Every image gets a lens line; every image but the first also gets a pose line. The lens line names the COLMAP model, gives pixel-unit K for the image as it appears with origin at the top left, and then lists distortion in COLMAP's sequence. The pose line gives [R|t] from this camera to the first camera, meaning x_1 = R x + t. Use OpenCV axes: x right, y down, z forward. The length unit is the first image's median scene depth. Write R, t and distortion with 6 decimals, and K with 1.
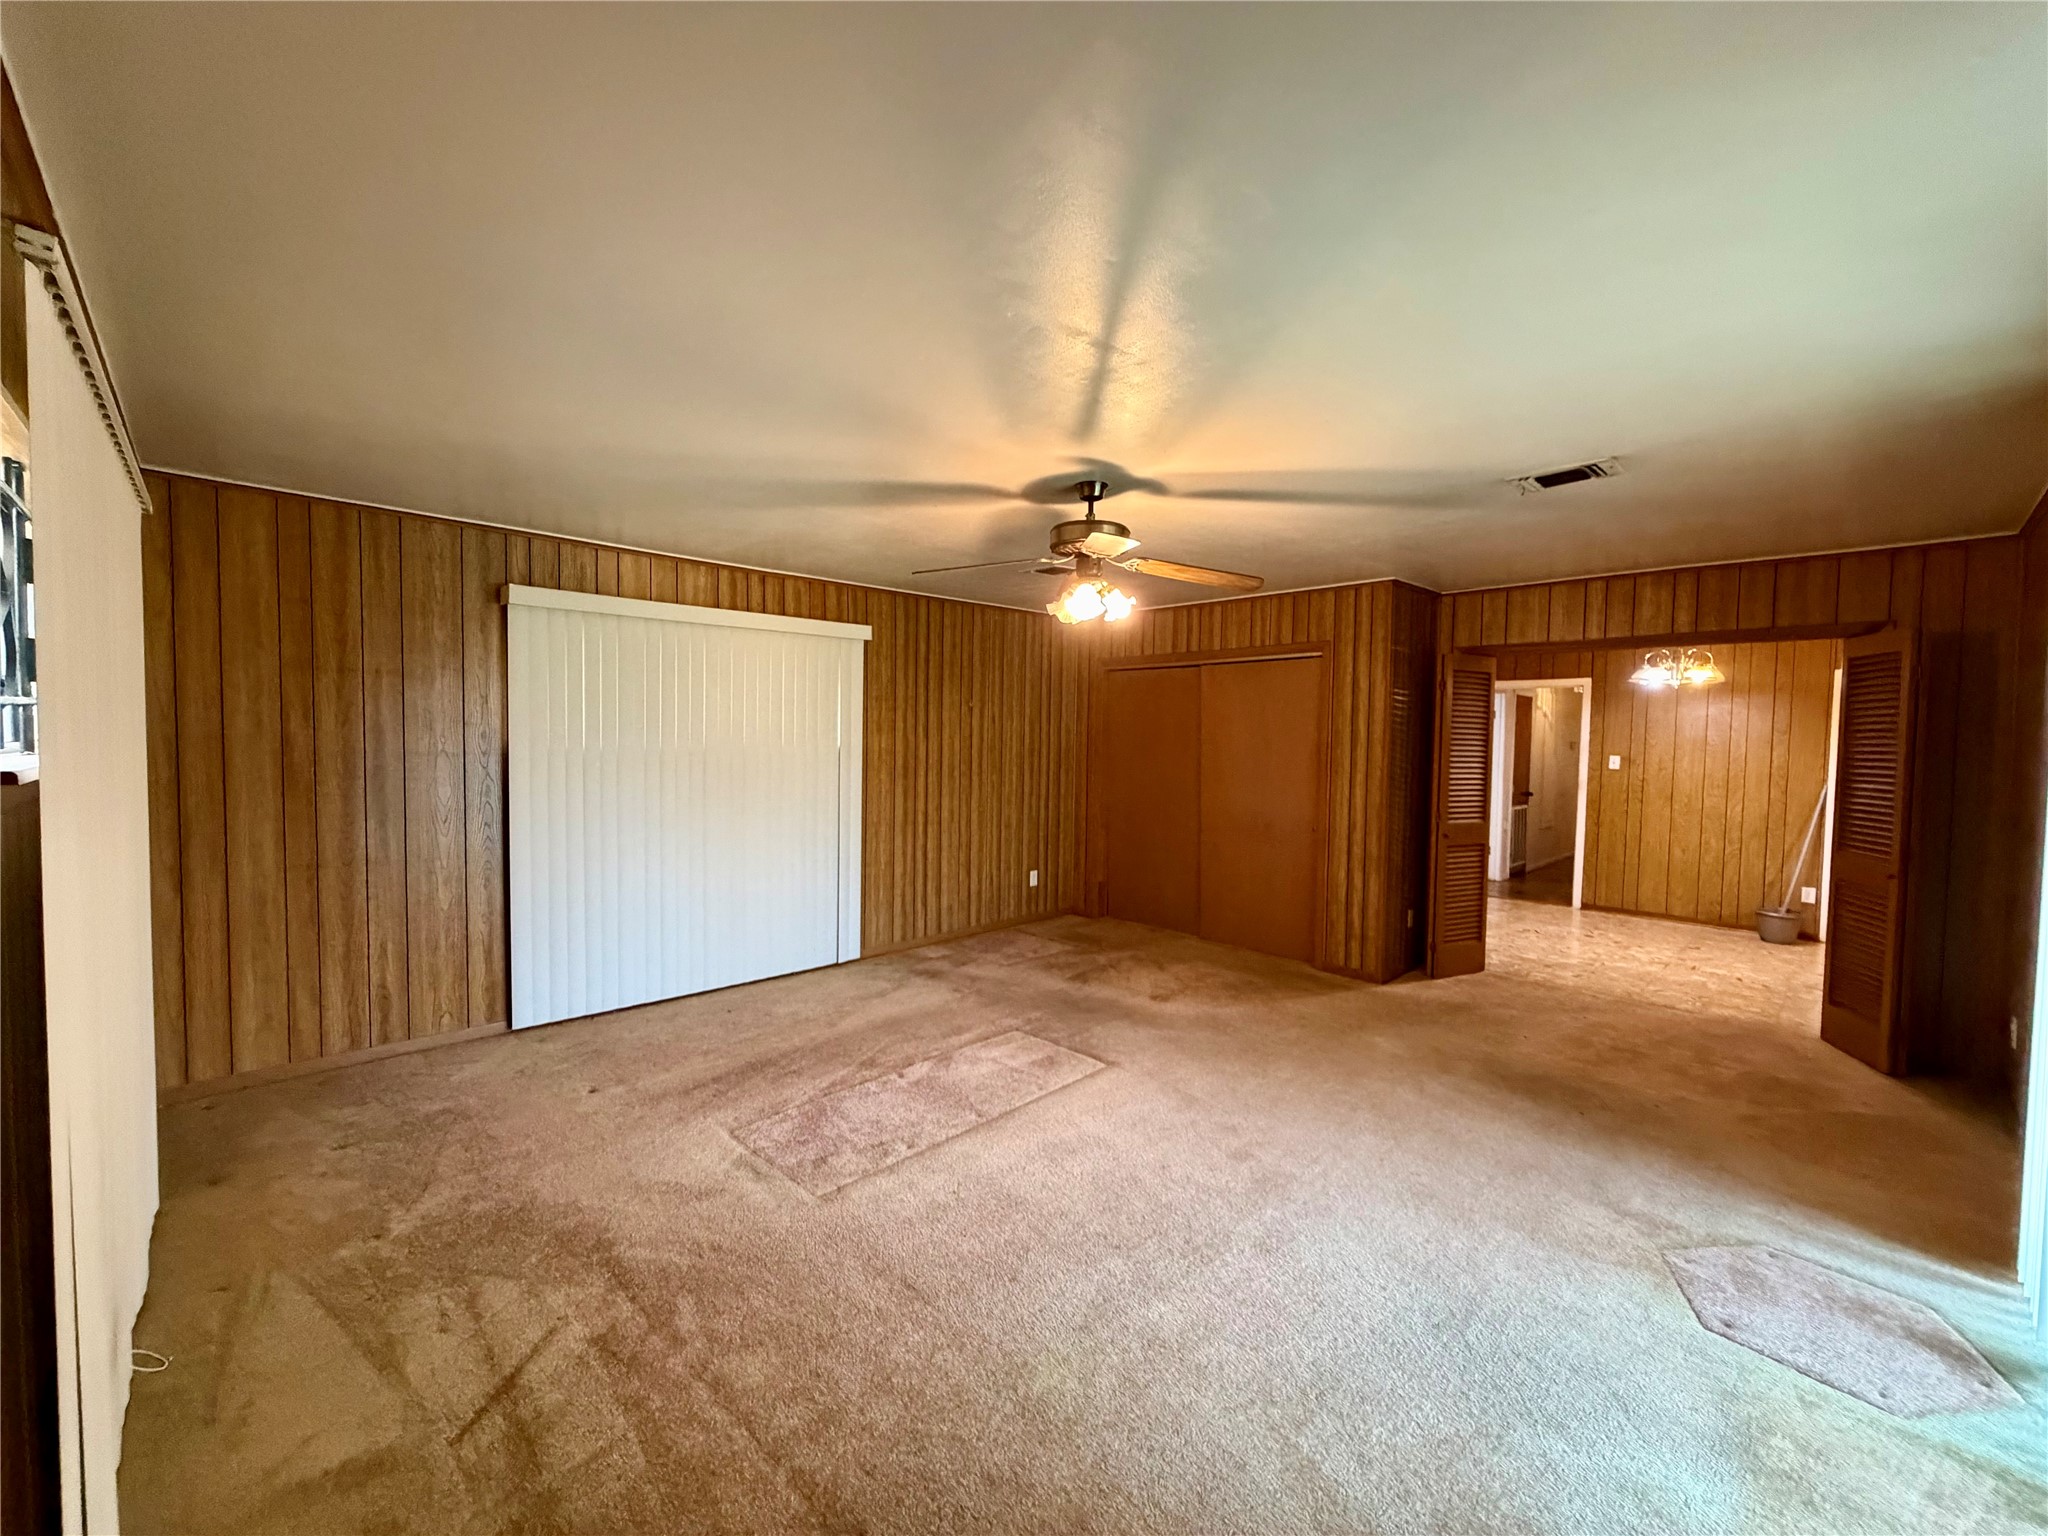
lens RADIAL K [[814.8, 0, 1009.3], [0, 814.8, 771.2], [0, 0, 1]] dist [-0.004382, 0.001736]
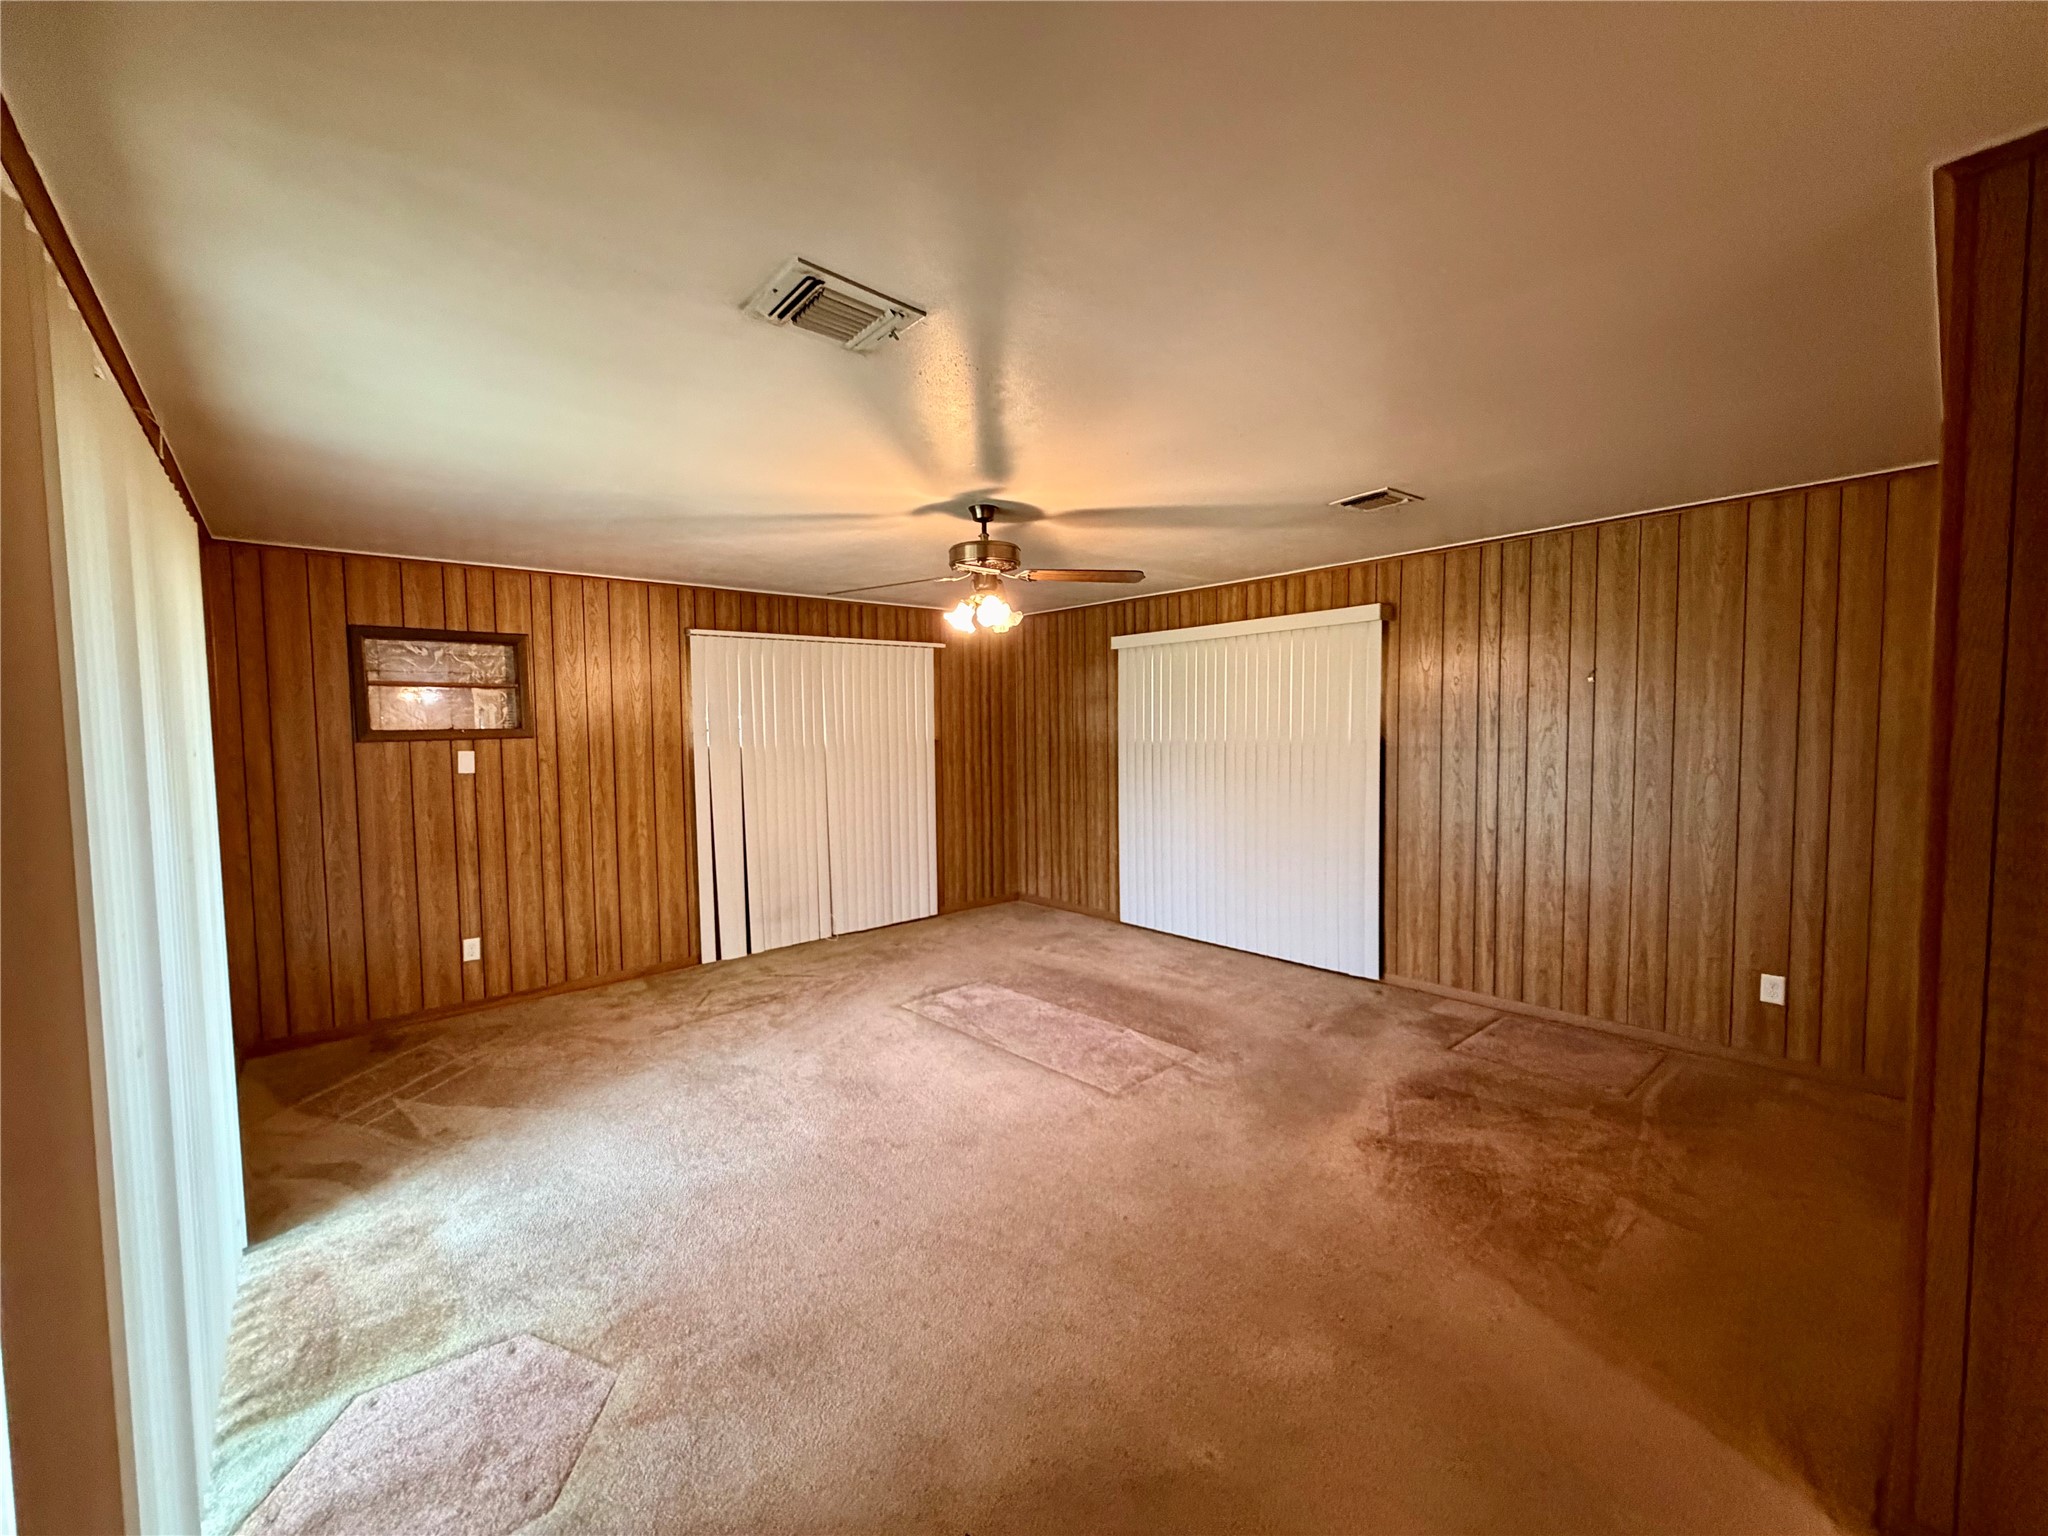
lens RADIAL K [[814.8, 0, 1010.3], [0, 814.8, 765.6], [0, 0, 1]] dist [-0.004382, 0.001736]
pose [[-0.041613, 0.035777, -0.998493, 0.769259], [-0.030920, 0.998834, 0.037078, -0.026206], [0.998655, 0.032417, -0.040458, 0.685863]]
